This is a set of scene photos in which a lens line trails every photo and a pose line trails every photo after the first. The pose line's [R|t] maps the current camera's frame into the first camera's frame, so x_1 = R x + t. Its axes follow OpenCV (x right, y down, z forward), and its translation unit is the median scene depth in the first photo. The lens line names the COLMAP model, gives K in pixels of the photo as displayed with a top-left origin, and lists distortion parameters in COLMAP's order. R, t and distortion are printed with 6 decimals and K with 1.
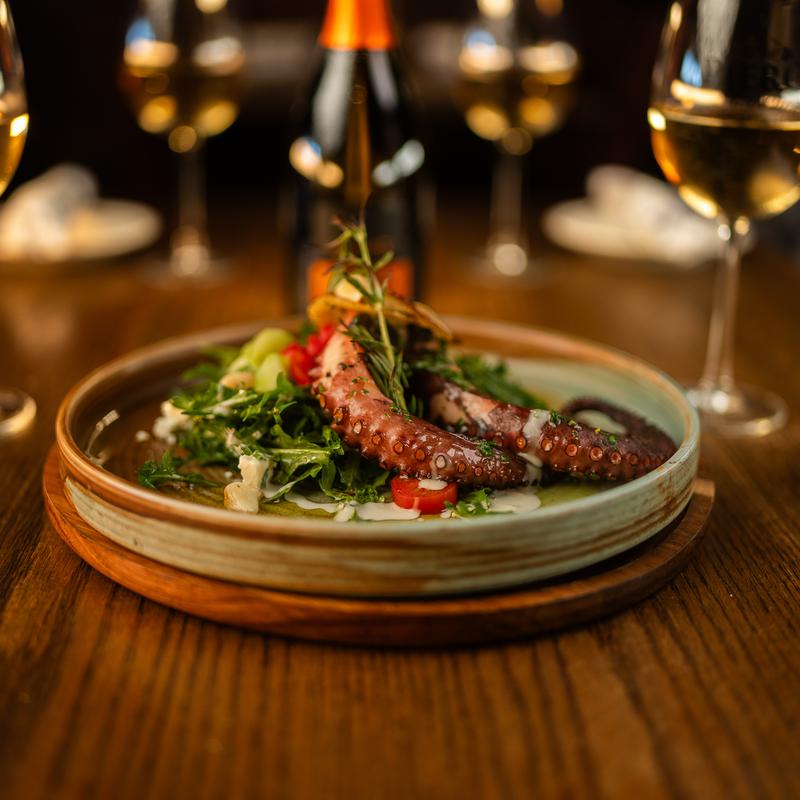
lens RADIAL K [[1280.6, 0, 448.0], [0, 1280.6, 434.1], [0, 0, 1]] dist [-0.121753, 0.127548]
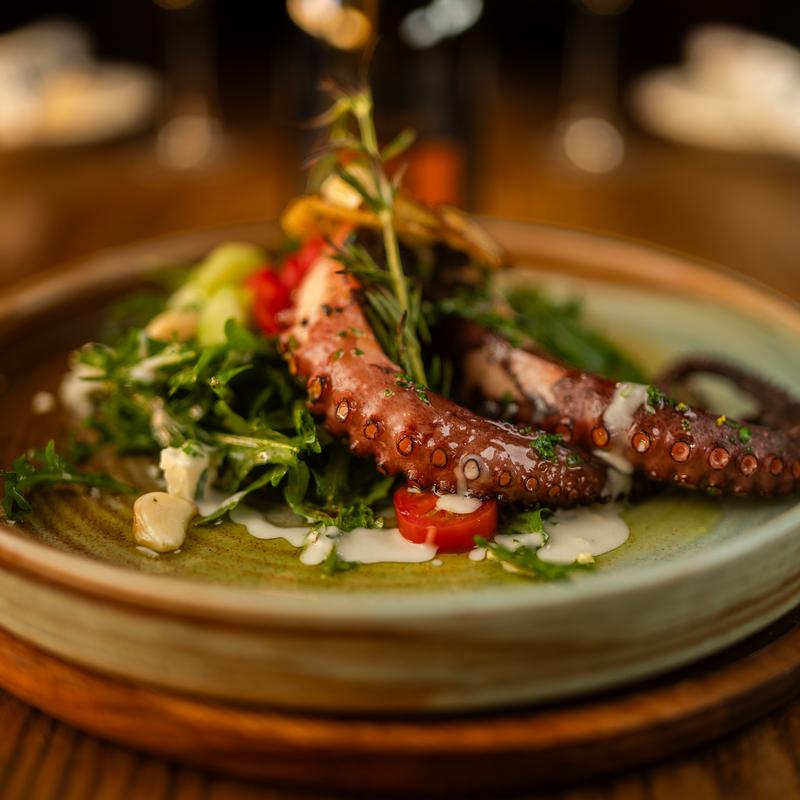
lens RADIAL K [[1280.6, 0, 448.0], [0, 1280.6, 434.1], [0, 0, 1]] dist [-0.121753, 0.127548]
pose [[0.997948, 0.022586, -0.059922, 0.019503], [-0.017284, 0.996008, 0.087576, -0.048952], [0.061661, -0.086360, 0.994354, 0.362303]]
